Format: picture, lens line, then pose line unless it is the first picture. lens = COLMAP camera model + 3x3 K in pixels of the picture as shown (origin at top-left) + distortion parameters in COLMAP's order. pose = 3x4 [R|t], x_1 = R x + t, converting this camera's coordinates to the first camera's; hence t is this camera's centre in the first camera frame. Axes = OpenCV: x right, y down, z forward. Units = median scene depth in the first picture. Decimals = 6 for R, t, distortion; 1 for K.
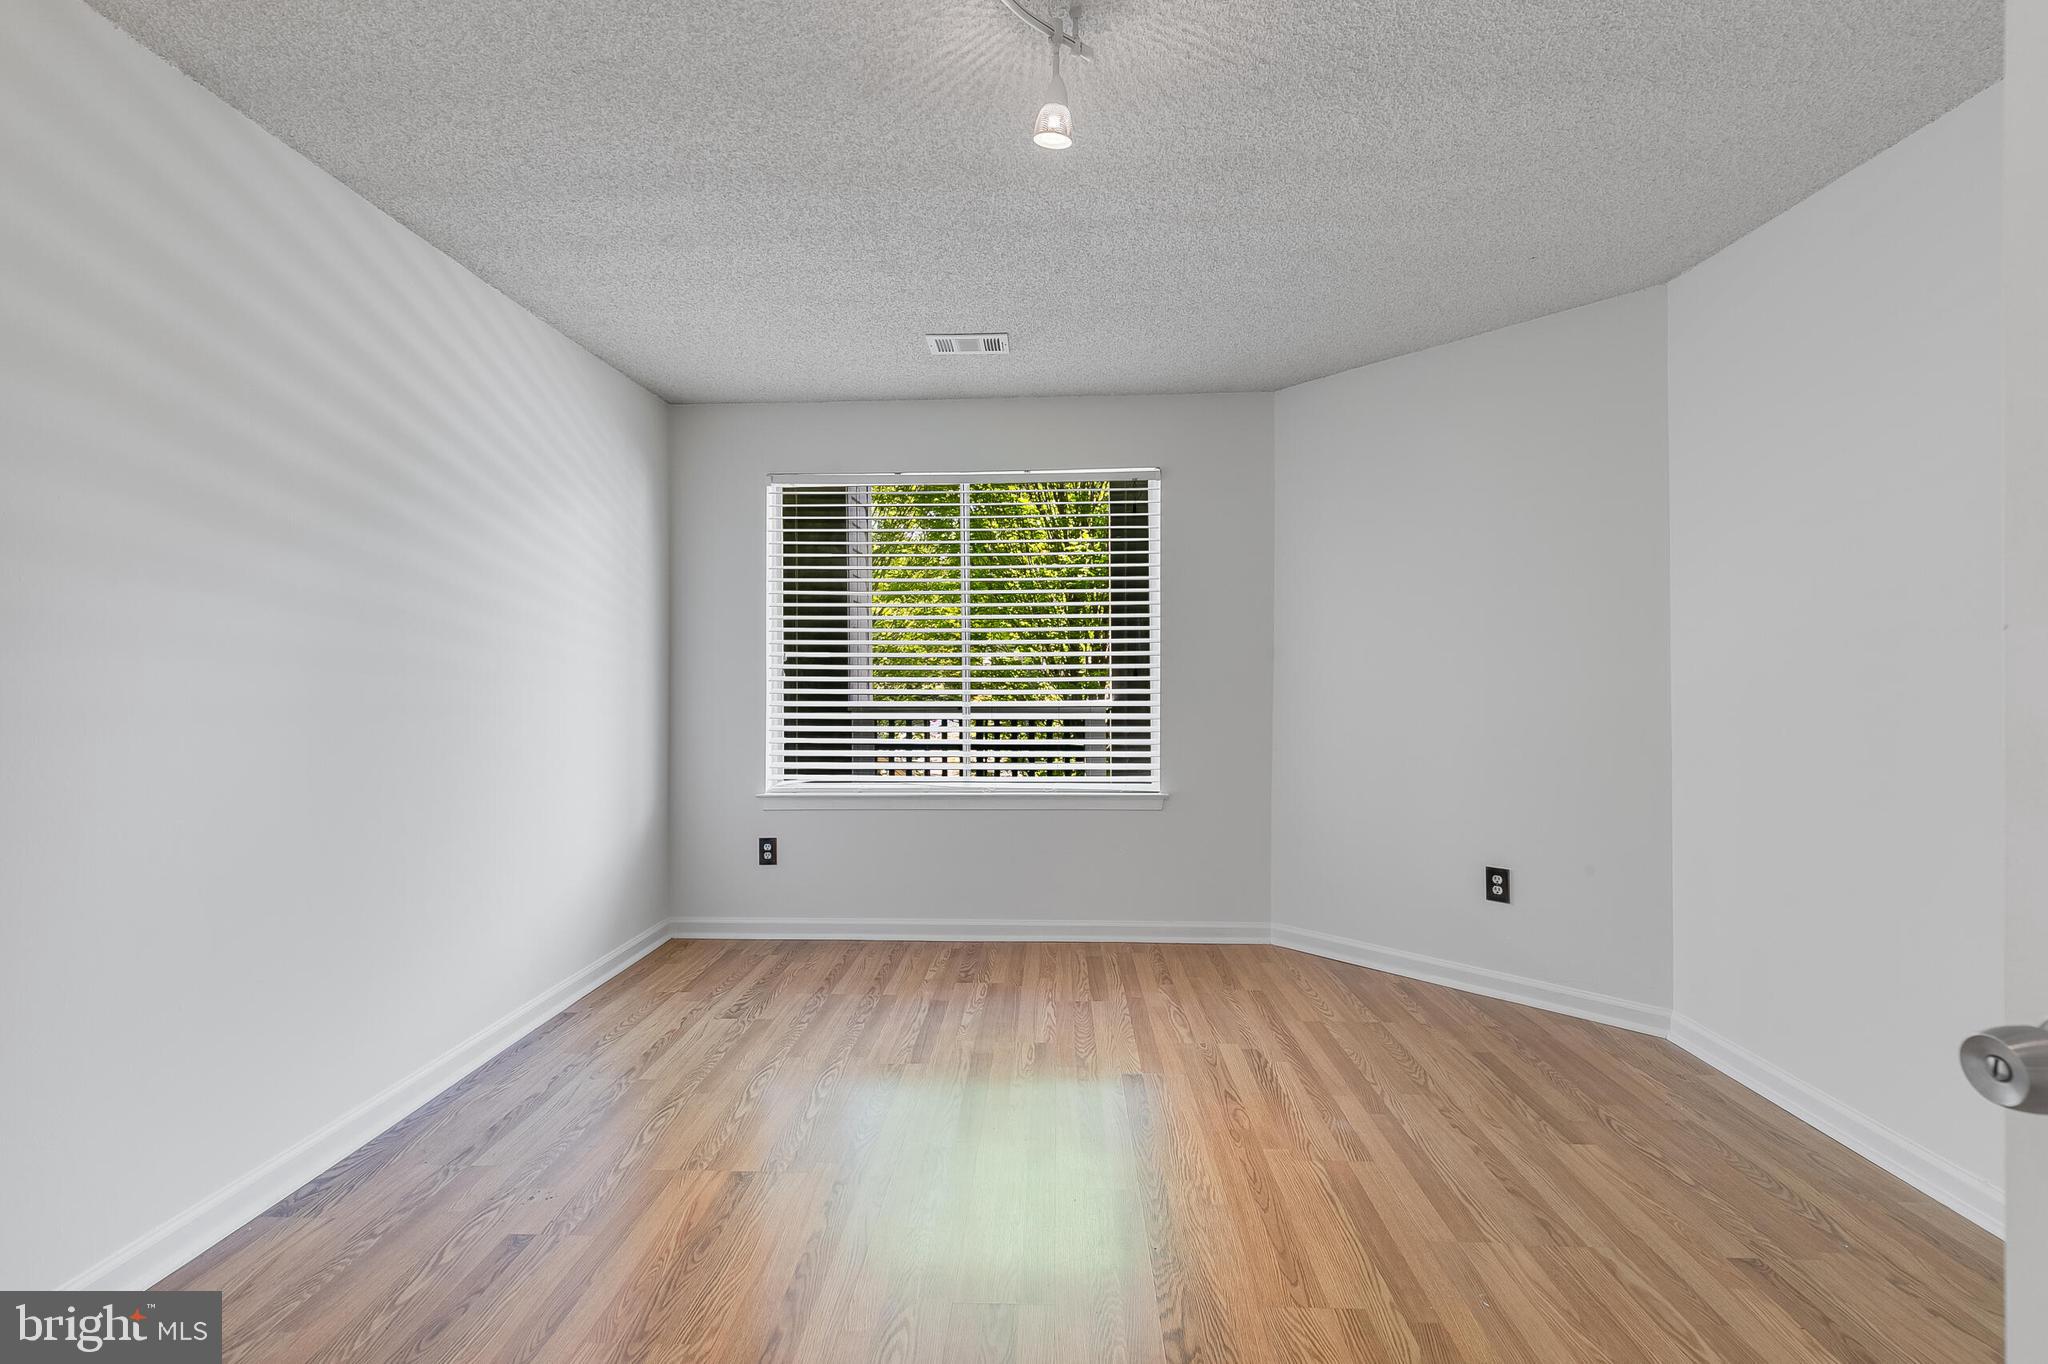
lens RADIAL K [[920.4, 0, 1022.9], [0, 920.4, 678.3], [0, 0, 1]] dist [0.009215, -0.001040]
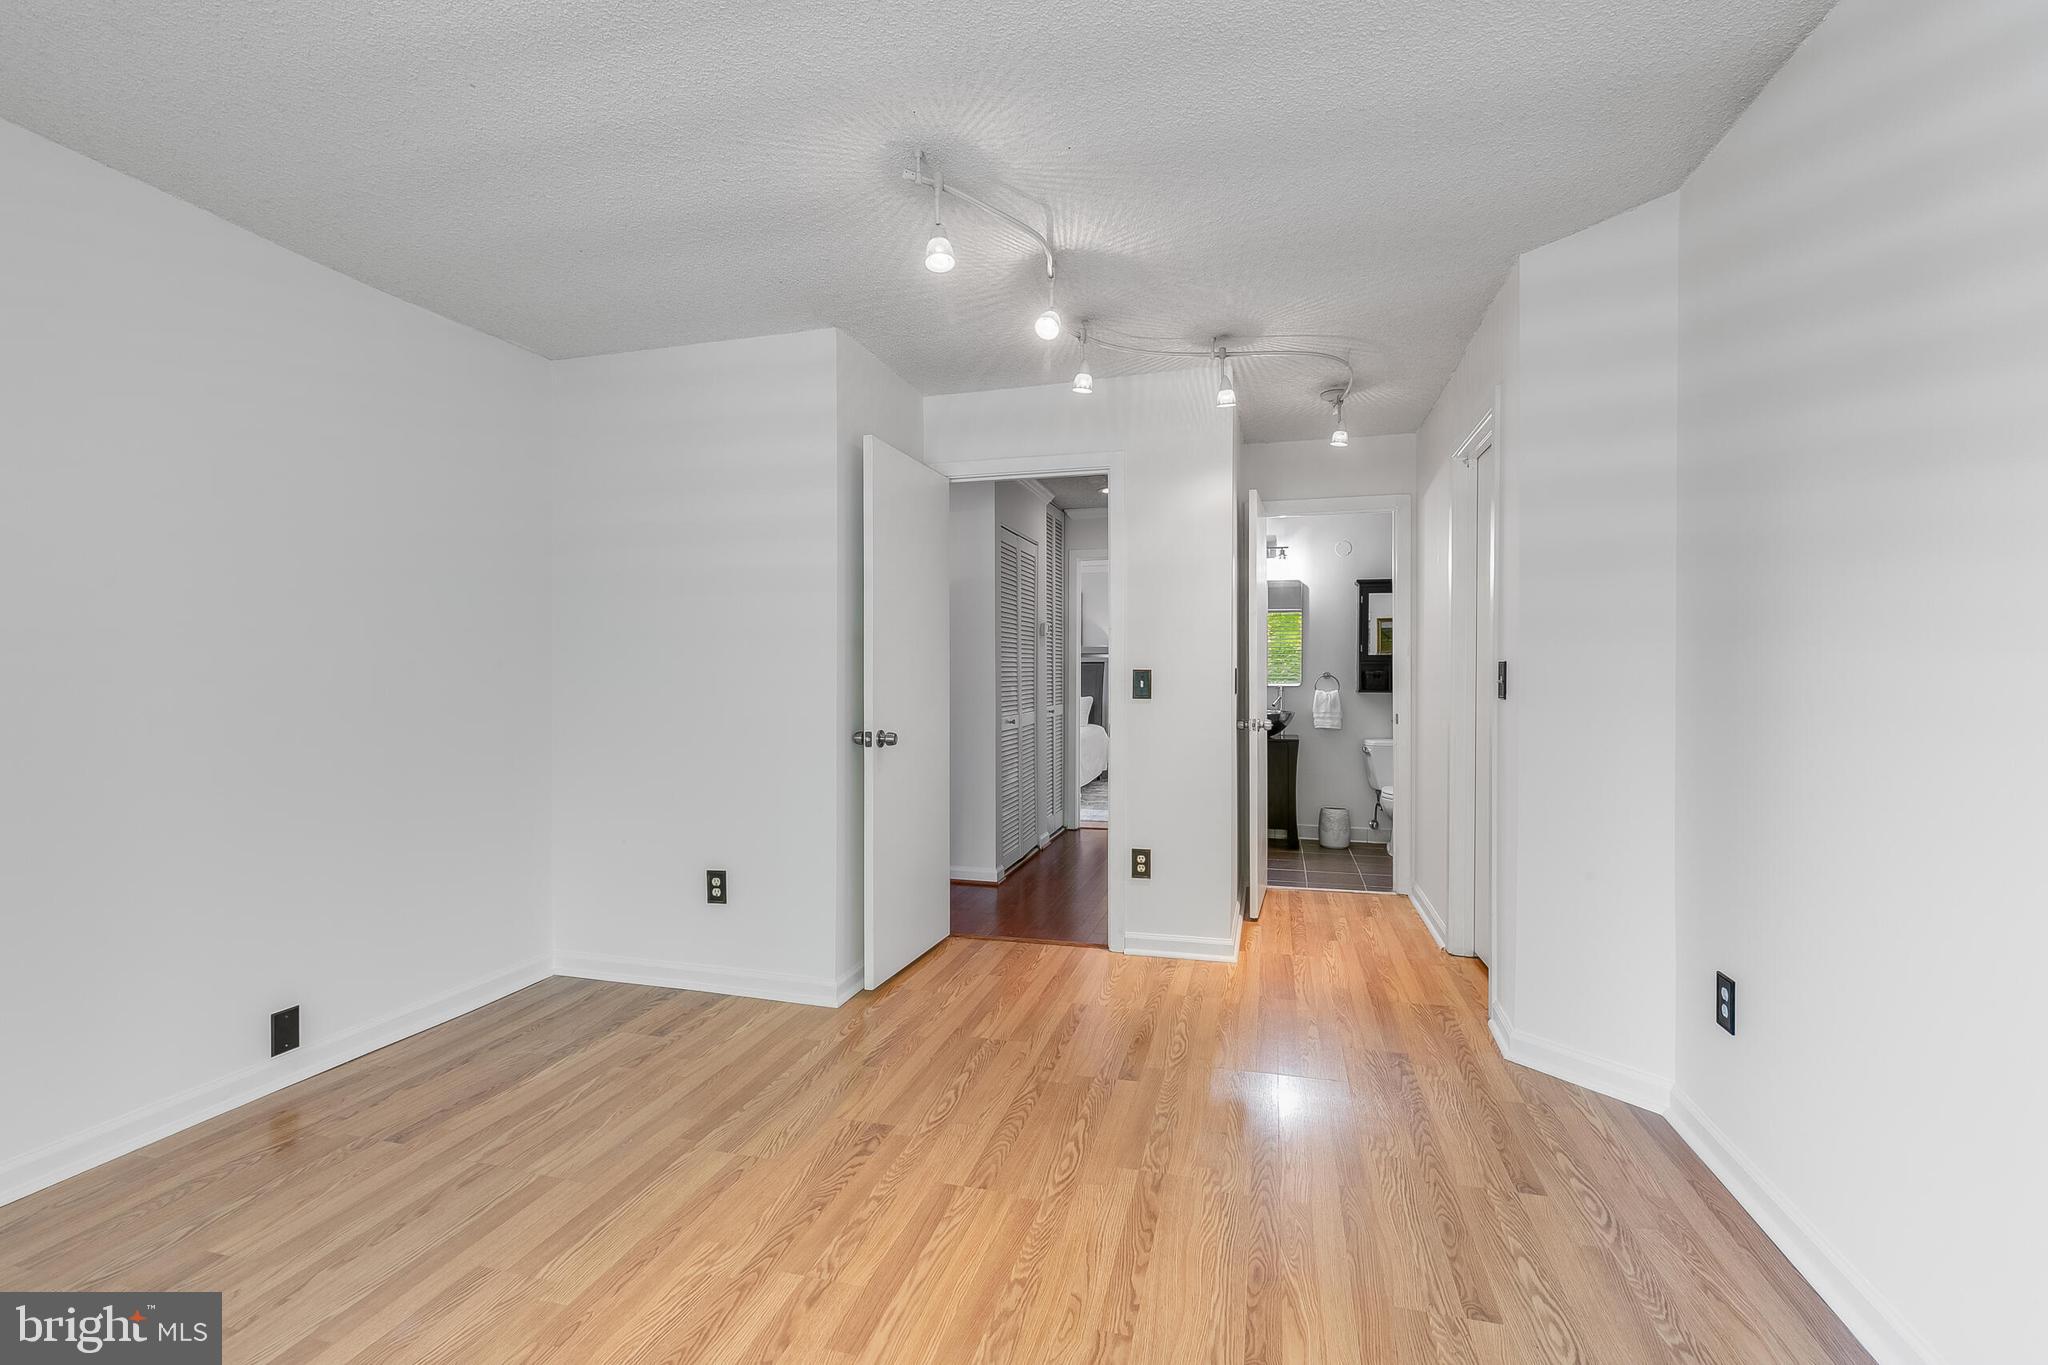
lens RADIAL K [[920.4, 0, 1010.0], [0, 920.4, 686.9], [0, 0, 1]] dist [0.009215, -0.001040]
pose [[-0.971488, 0.003000, 0.237069, -0.326230], [0.007105, 0.999839, 0.016463, -0.003440], [-0.236982, 0.017678, -0.971353, 1.973608]]
